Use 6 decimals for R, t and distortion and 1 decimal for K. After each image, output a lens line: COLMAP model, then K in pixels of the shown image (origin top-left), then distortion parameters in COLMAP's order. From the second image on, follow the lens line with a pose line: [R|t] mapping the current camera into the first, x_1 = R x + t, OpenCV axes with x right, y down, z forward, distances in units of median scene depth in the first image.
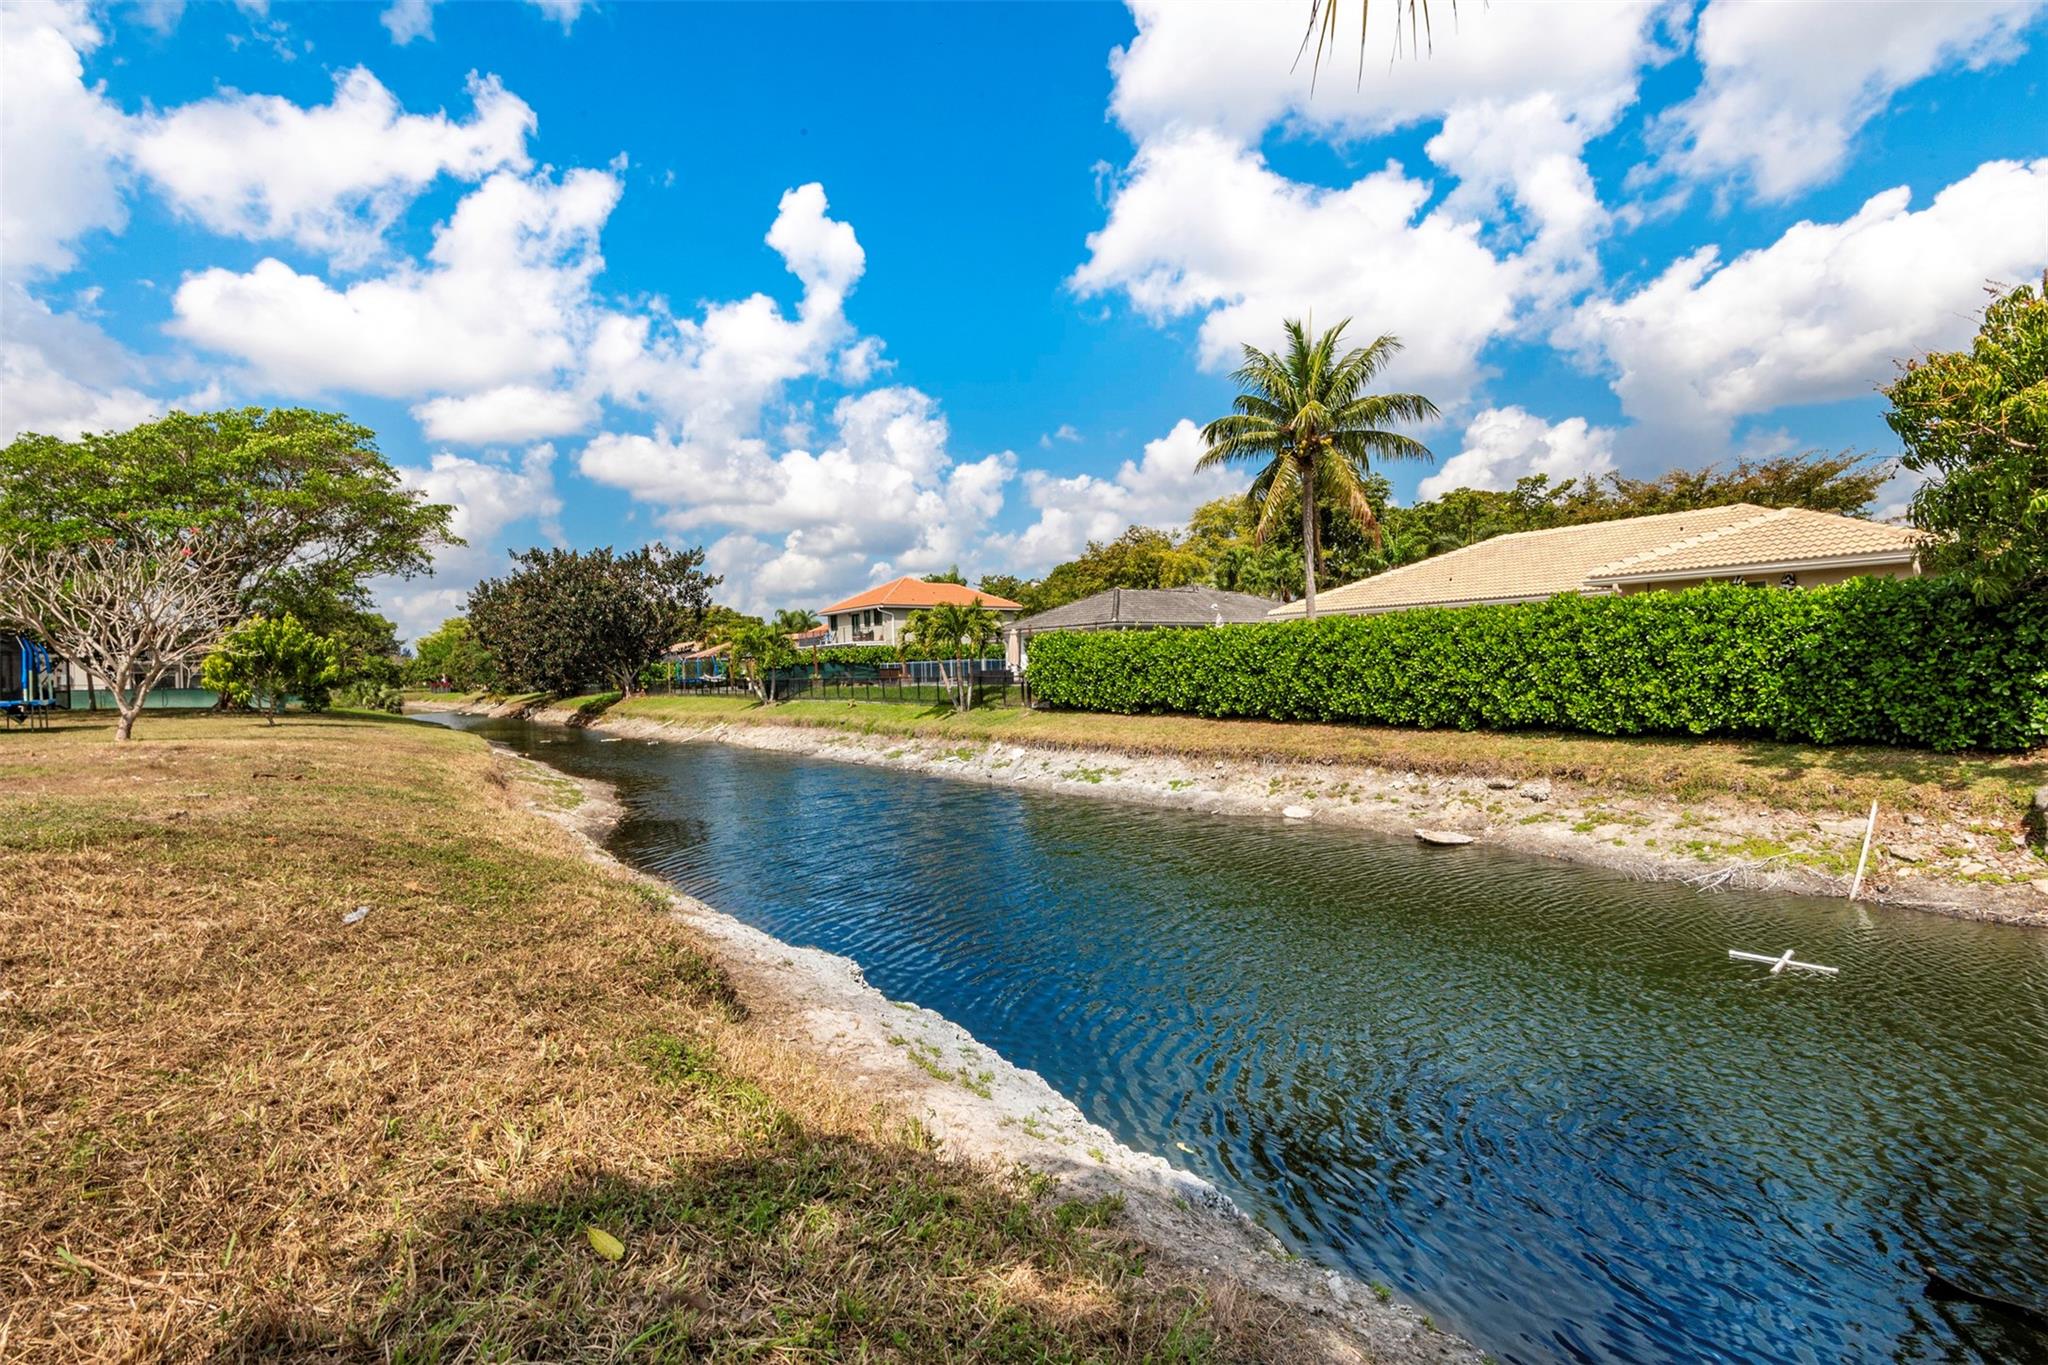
lens RADIAL K [[927.8, 0, 1021.7], [0, 927.8, 686.2], [0, 0, 1]] dist [0.003700, -0.001878]
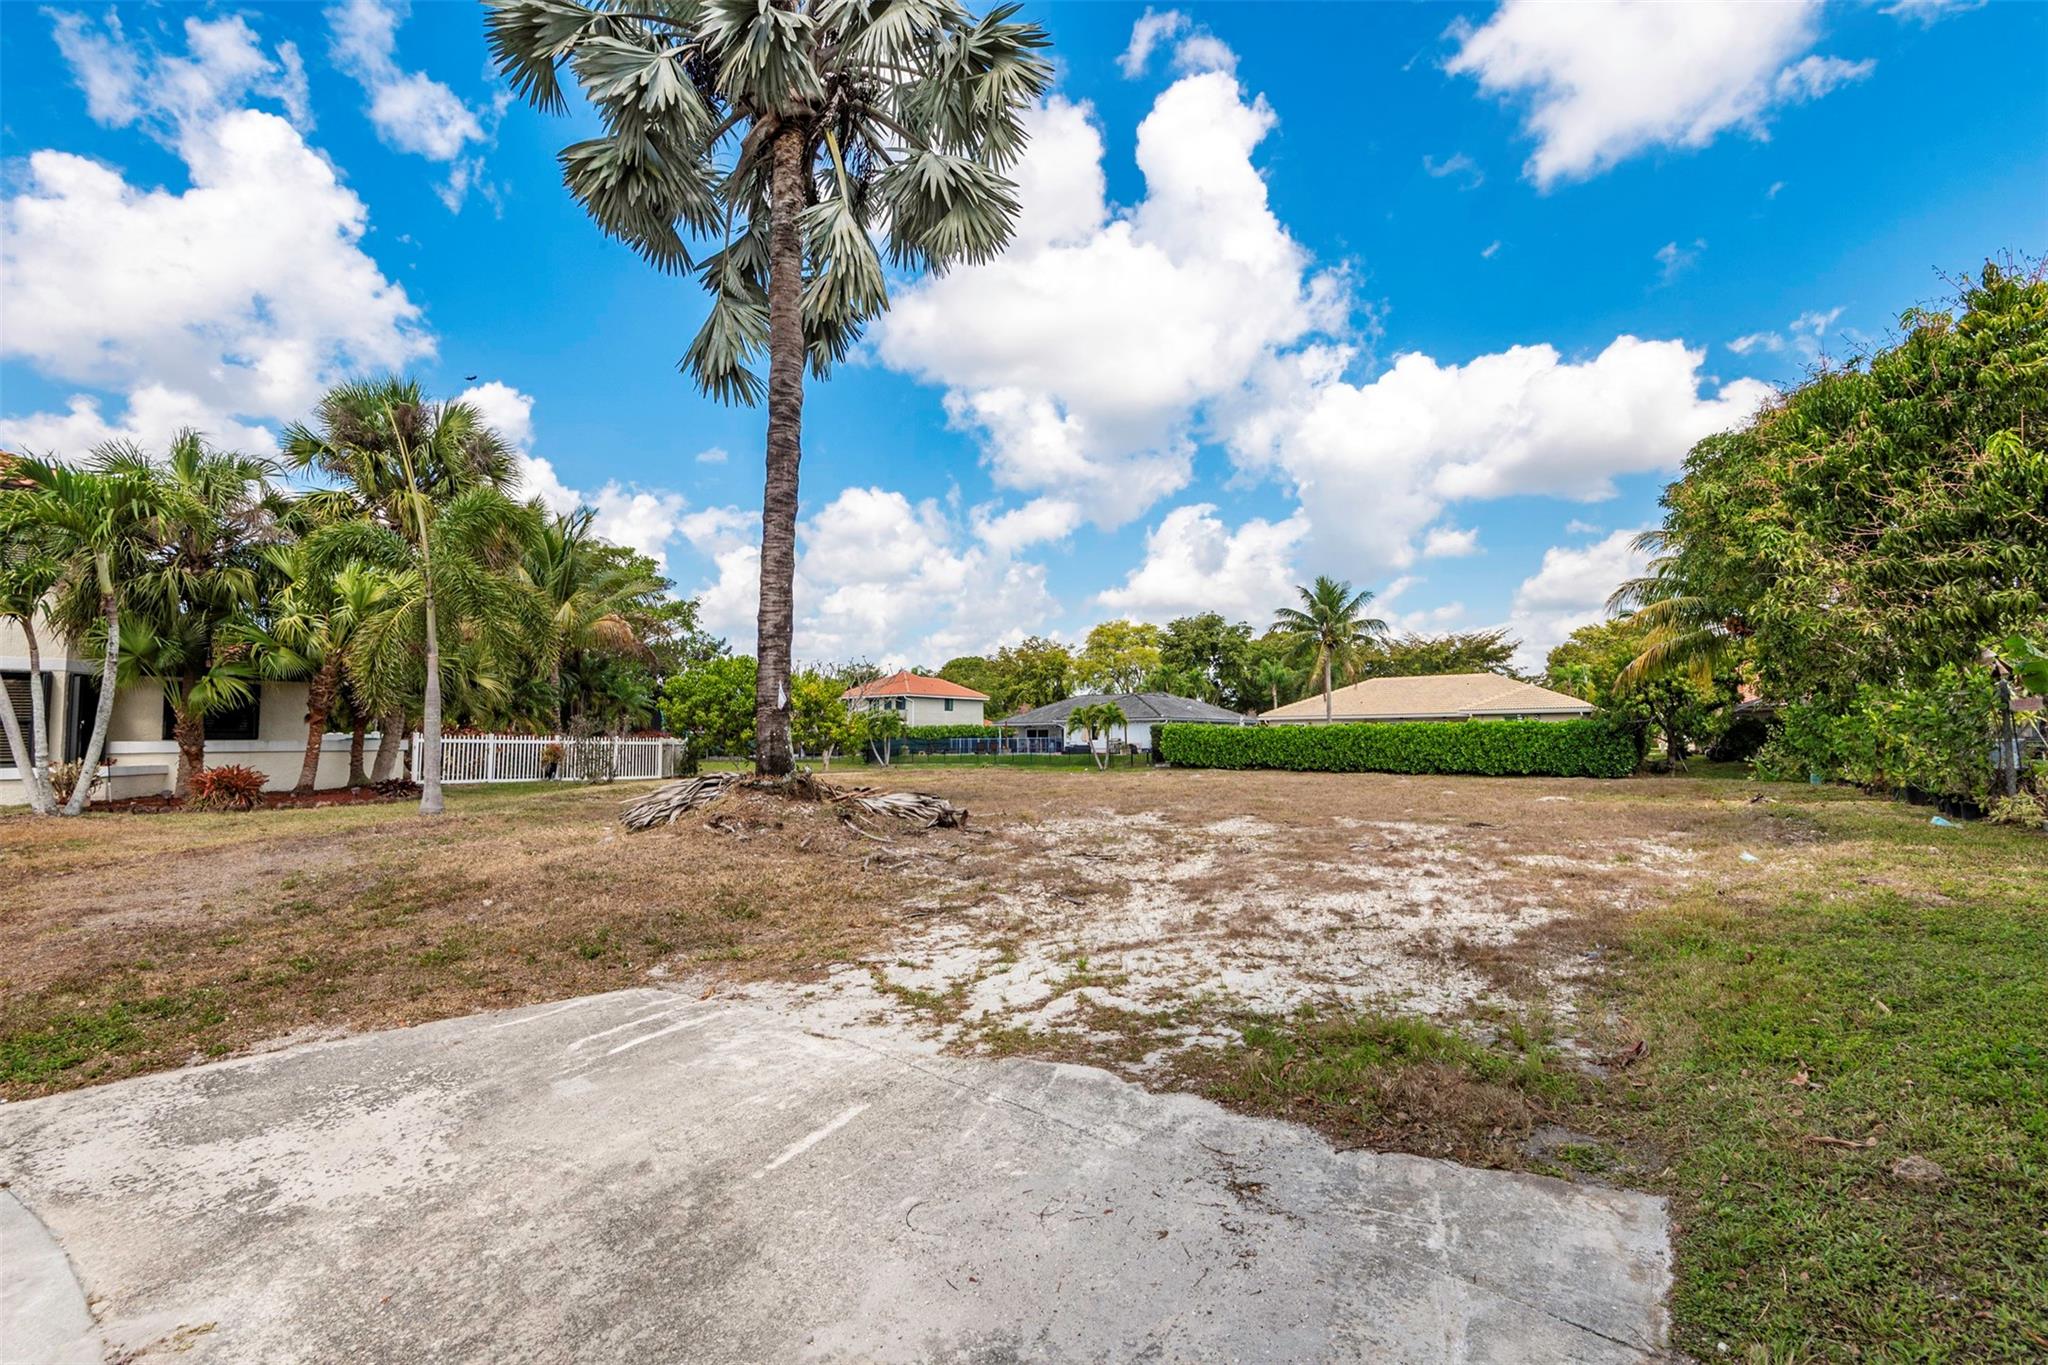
lens RADIAL K [[927.8, 0, 1004.8], [0, 927.8, 685.7], [0, 0, 1]] dist [0.003700, -0.001878]
pose [[0.954127, 0.034075, 0.297456, -1.100186], [-0.010207, 0.996627, -0.081428, 0.022105], [-0.299227, 0.074657, 0.951257, -0.819874]]
